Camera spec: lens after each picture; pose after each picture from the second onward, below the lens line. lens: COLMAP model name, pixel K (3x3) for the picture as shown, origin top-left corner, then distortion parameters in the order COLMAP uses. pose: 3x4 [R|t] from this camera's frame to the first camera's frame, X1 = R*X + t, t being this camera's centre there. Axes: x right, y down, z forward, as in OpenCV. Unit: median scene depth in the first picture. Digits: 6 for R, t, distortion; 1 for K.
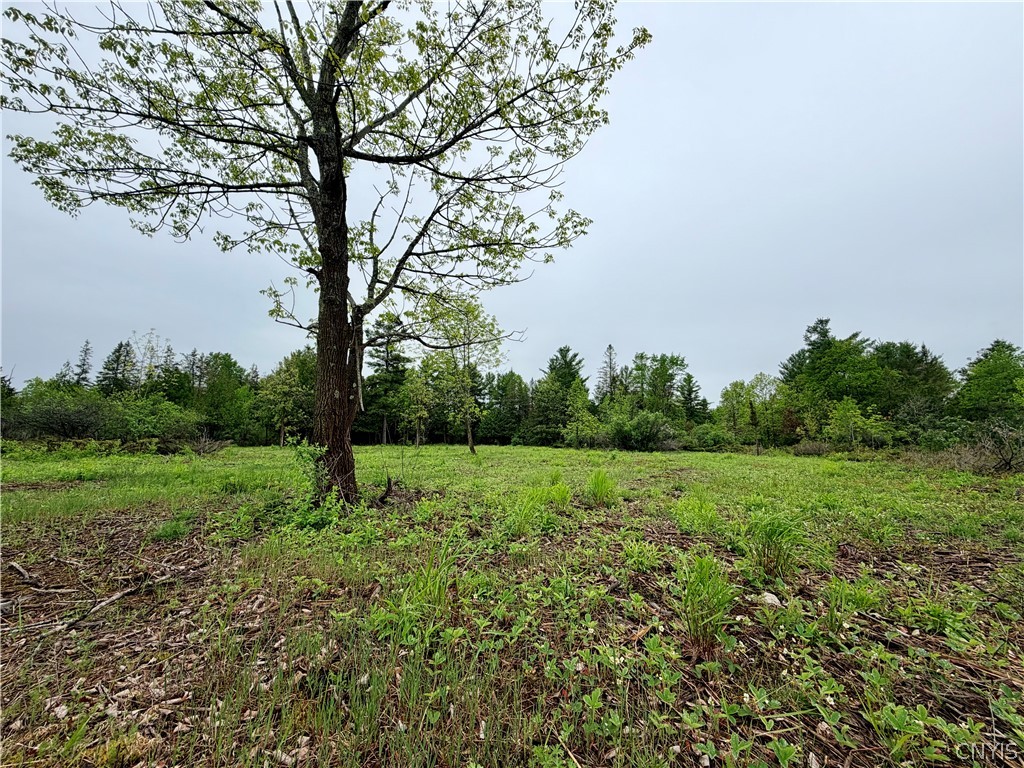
lens RADIAL K [[405.4, 0, 508.7], [0, 405.4, 384.9], [0, 0, 1]] dist [0.000203, -0.000217]
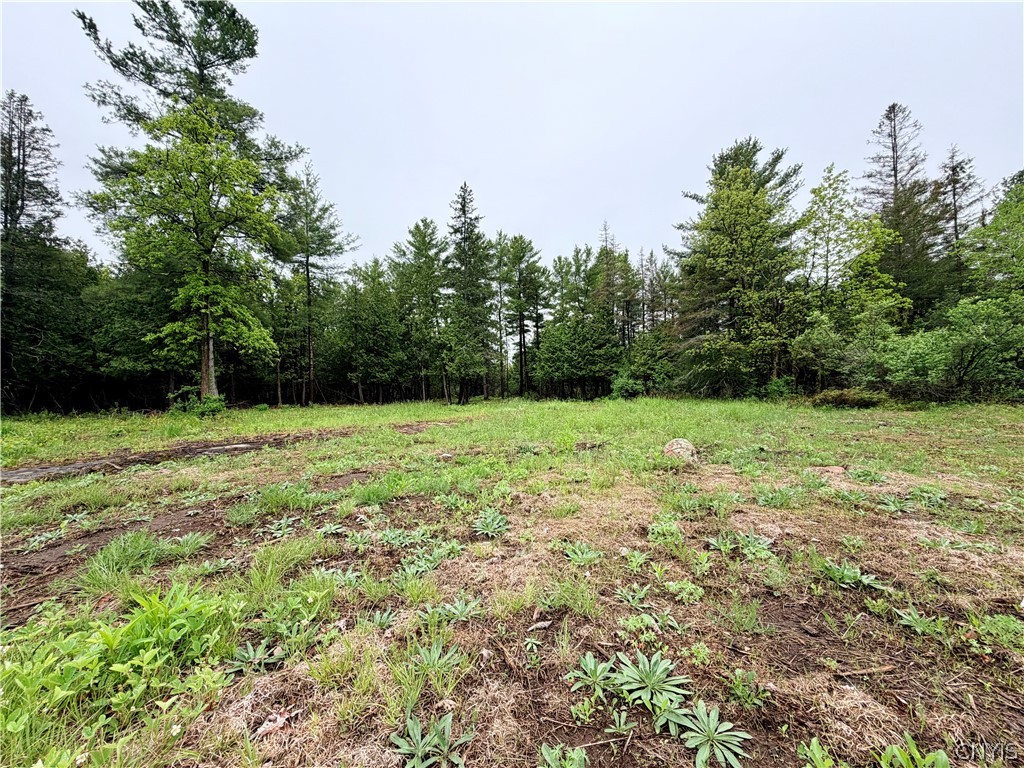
lens RADIAL K [[405.4, 0, 508.7], [0, 405.4, 384.9], [0, 0, 1]] dist [0.000203, -0.000217]
pose [[0.974278, -0.036639, -0.222349, -0.004623], [0.062980, 0.991647, 0.112559, 0.095941], [0.216368, -0.123667, 0.968448, 0.668067]]
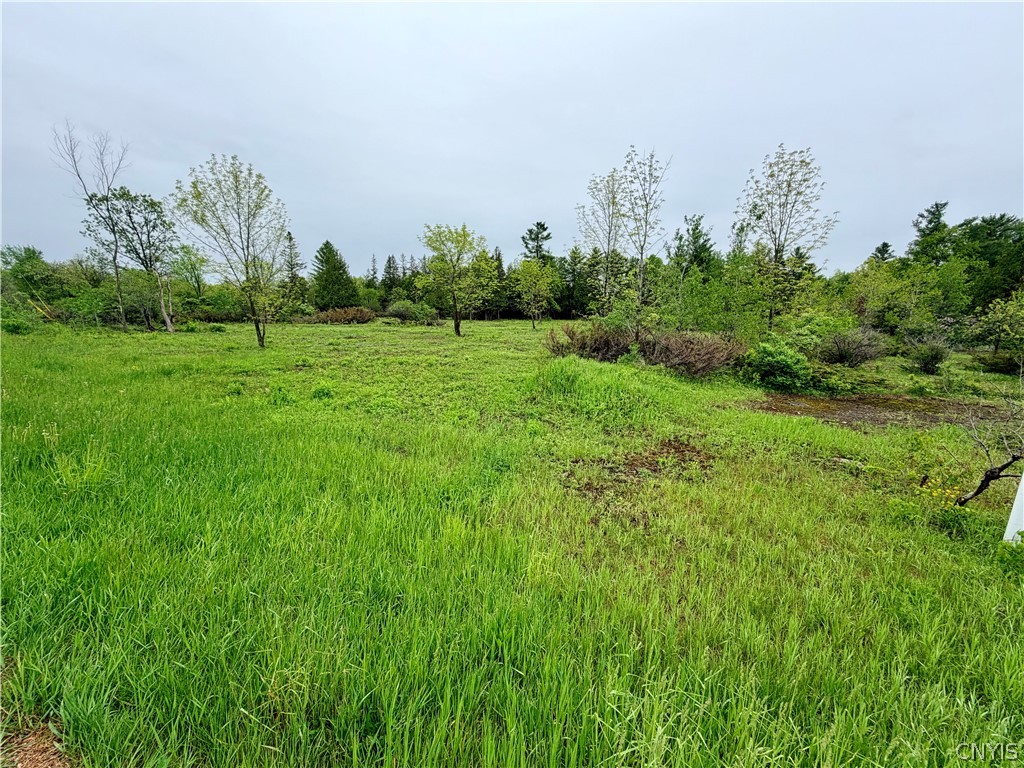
lens RADIAL K [[405.4, 0, 508.7], [0, 405.4, 384.9], [0, 0, 1]] dist [0.000203, -0.000217]
pose [[0.897207, 0.093090, -0.431686, 0.233438], [0.045495, 0.952844, 0.300030, -0.065345], [0.439260, -0.288829, 0.850664, -0.325997]]
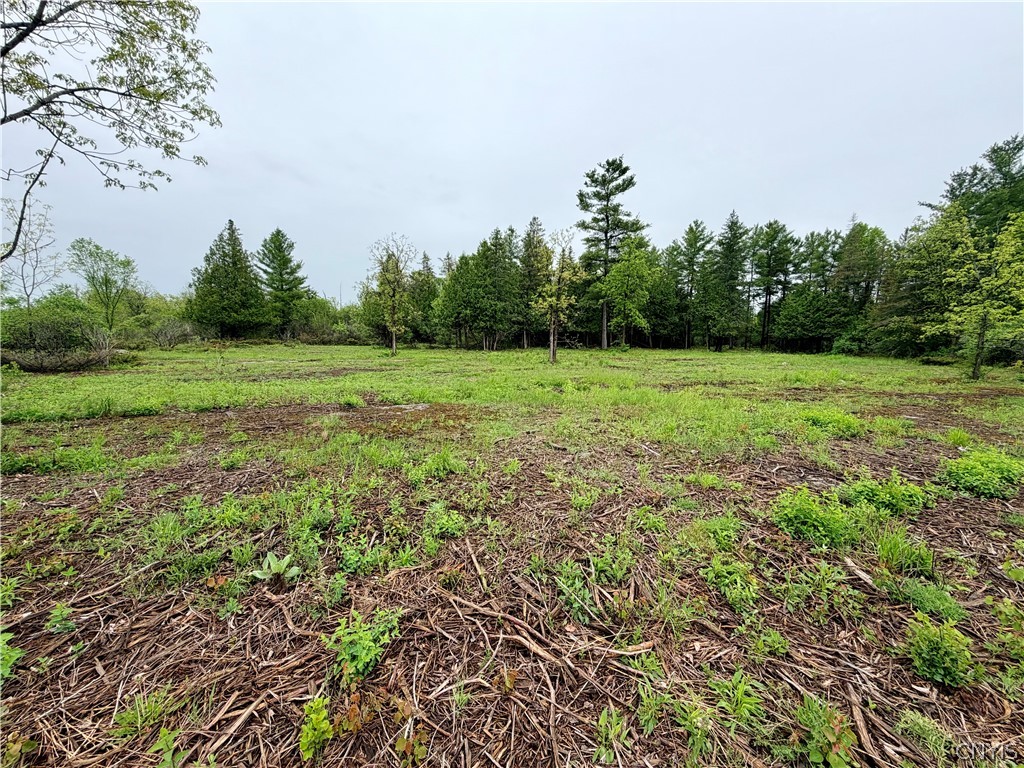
lens RADIAL K [[405.4, 0, 508.7], [0, 405.4, 384.9], [0, 0, 1]] dist [0.000203, -0.000217]
pose [[0.727064, 0.084358, -0.681367, 0.076998], [0.085670, 0.973520, 0.211944, 0.033971], [0.681204, -0.212469, 0.700584, 0.299033]]
